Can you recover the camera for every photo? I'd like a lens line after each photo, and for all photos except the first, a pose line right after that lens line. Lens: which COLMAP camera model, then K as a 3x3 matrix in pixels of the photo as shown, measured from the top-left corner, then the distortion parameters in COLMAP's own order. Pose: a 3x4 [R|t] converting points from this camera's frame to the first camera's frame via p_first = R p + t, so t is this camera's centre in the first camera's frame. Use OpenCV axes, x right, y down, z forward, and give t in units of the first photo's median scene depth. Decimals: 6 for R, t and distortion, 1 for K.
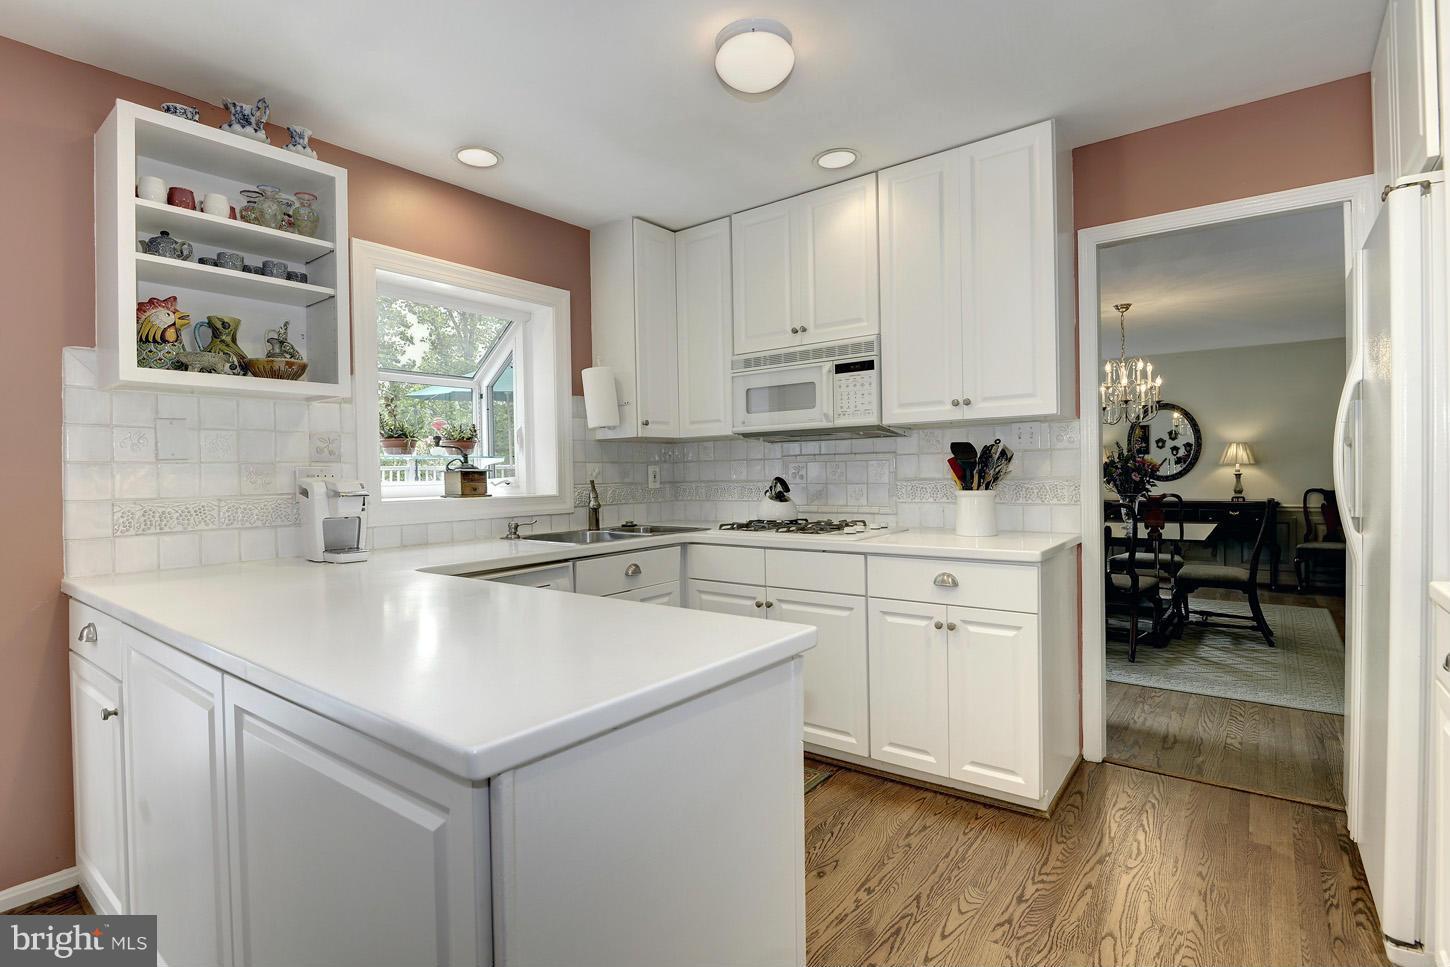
lens RADIAL K [[712.0, 0, 721.4], [0, 712.0, 478.8], [0, 0, 1]] dist [-0.018512, -0.001666]
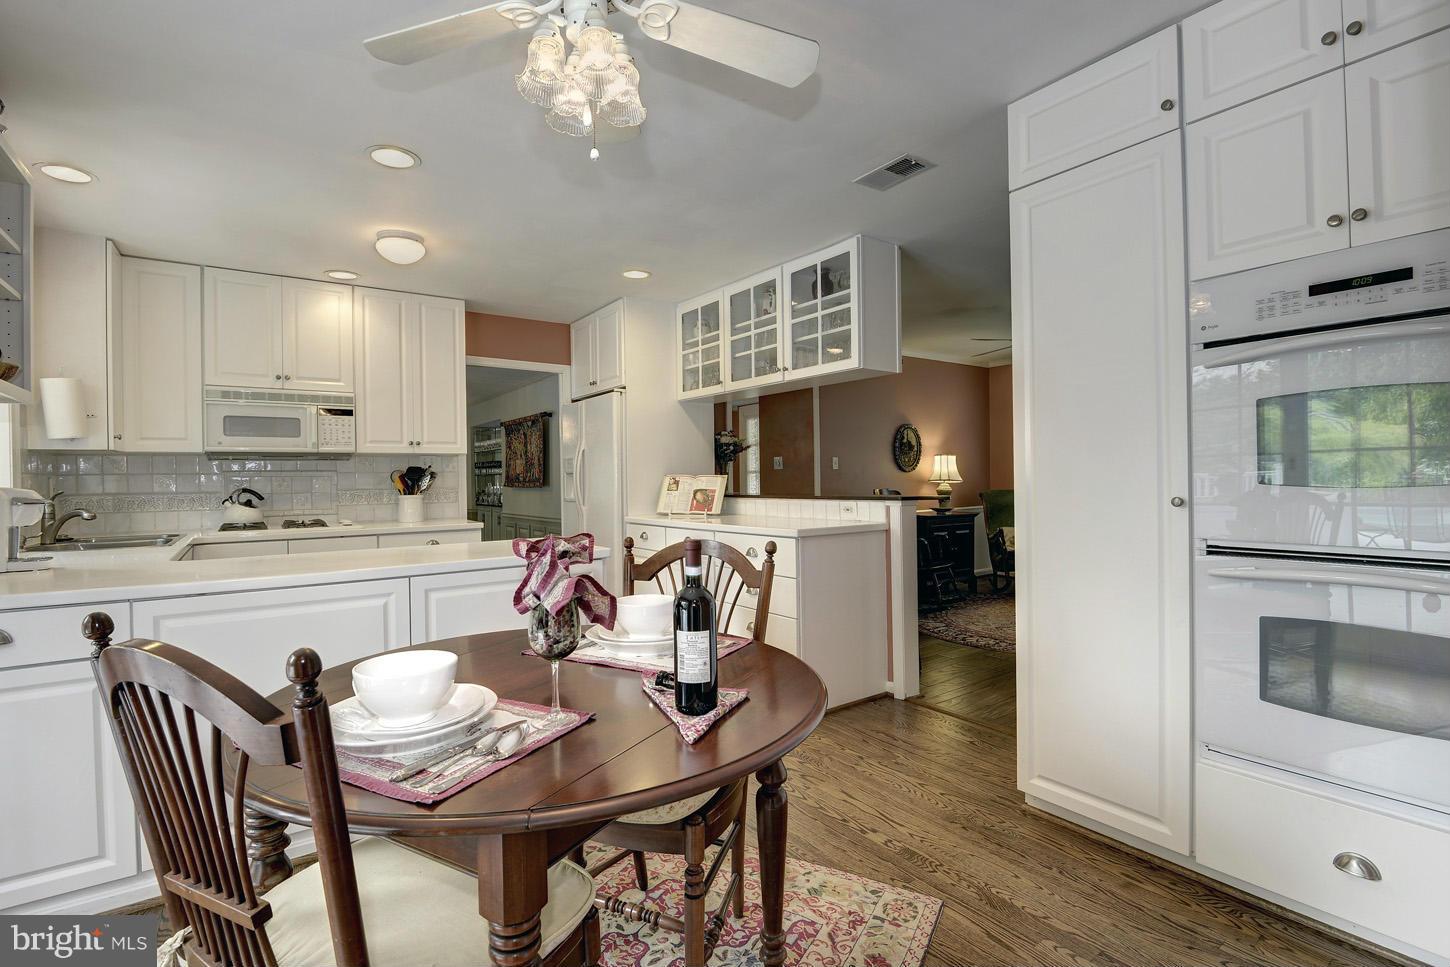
lens RADIAL K [[668.5, 0, 727.6], [0, 668.5, 478.7], [0, 0, 1]] dist [-0.001902, -0.000268]
pose [[0.291488, 0.015370, 0.956451, -1.251568], [0.015389, 0.999666, -0.020754, 0.028668], [-0.956451, 0.020768, 0.291154, -0.236756]]
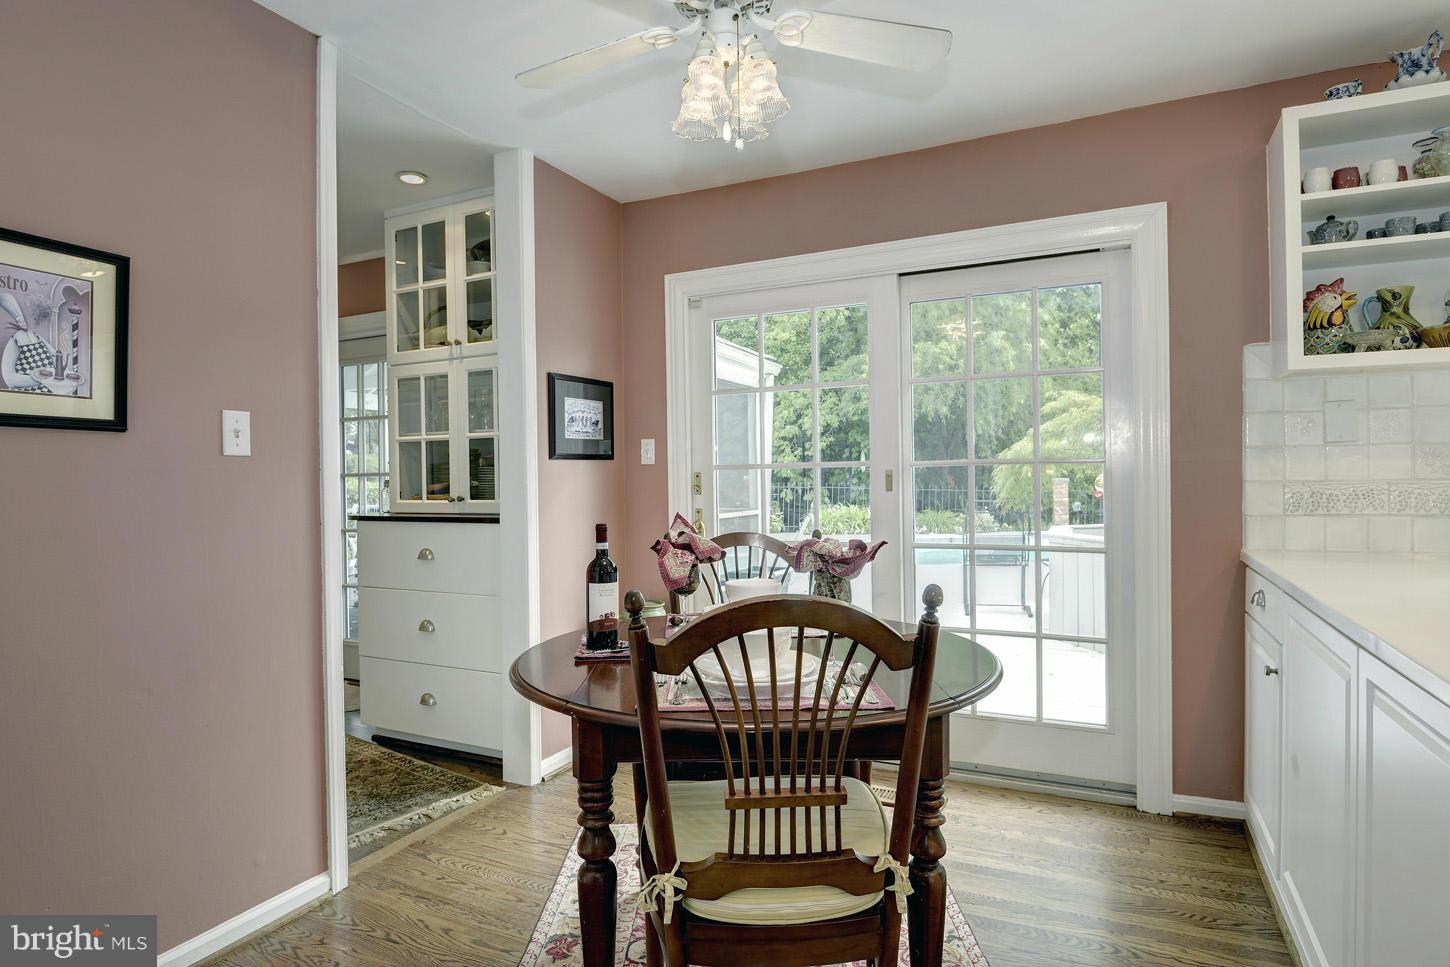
lens RADIAL K [[784.6, 0, 726.2], [0, 784.6, 480.4], [0, 0, 1]] dist [-0.028933, 0.001347]
pose [[0.209690, 0.020034, -0.977563, 0.107950], [0.005102, 0.999754, 0.021583, -0.000946], [0.977755, -0.009514, 0.209536, -0.082182]]
